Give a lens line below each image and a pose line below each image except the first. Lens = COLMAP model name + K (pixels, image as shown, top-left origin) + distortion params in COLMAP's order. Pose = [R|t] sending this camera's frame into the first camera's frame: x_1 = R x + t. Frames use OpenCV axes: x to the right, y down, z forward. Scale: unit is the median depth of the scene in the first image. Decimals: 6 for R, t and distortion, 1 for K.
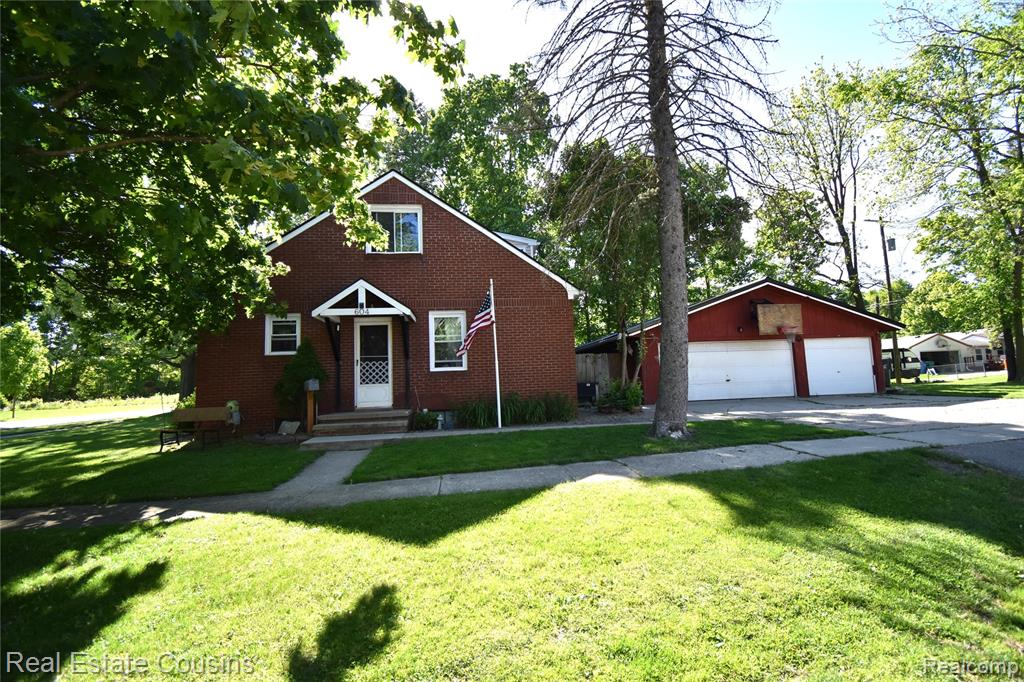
lens RADIAL K [[433.0, 0, 512.0], [0, 433.0, 341.0], [0, 0, 1]] dist [-0.003130, -0.000651]
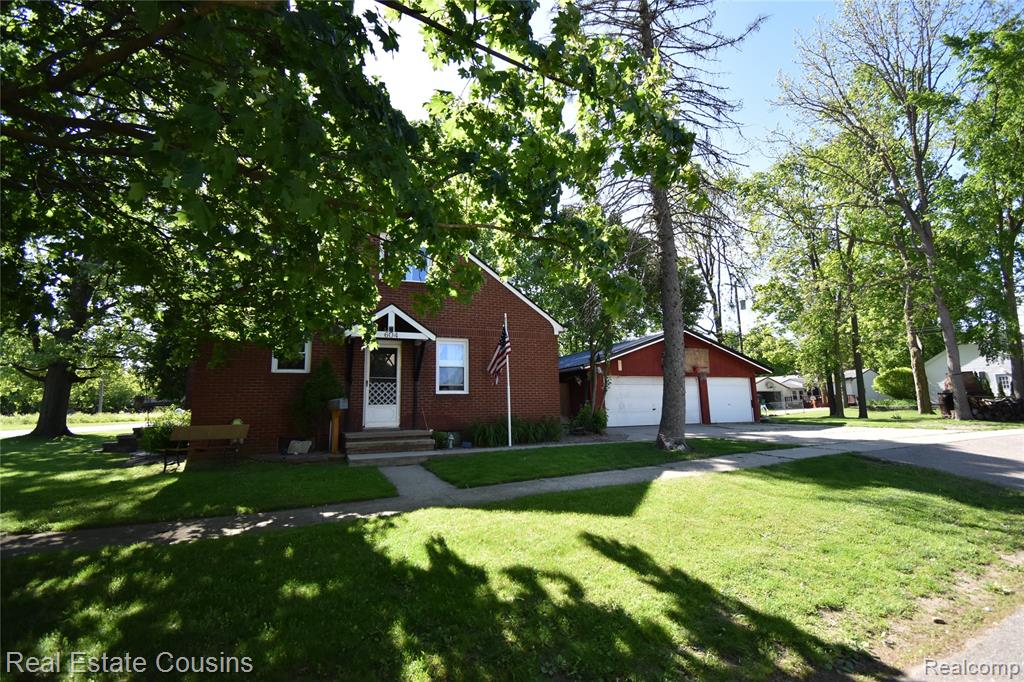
lens RADIAL K [[424.9, 0, 512.0], [0, 424.9, 341.0], [0, 0, 1]] dist [0.002564, 0.000171]
pose [[0.962859, 0.061981, 0.262794, -0.295259], [-0.043538, 0.996199, -0.075440, 0.011081], [-0.266471, 0.061197, 0.961898, -0.067164]]
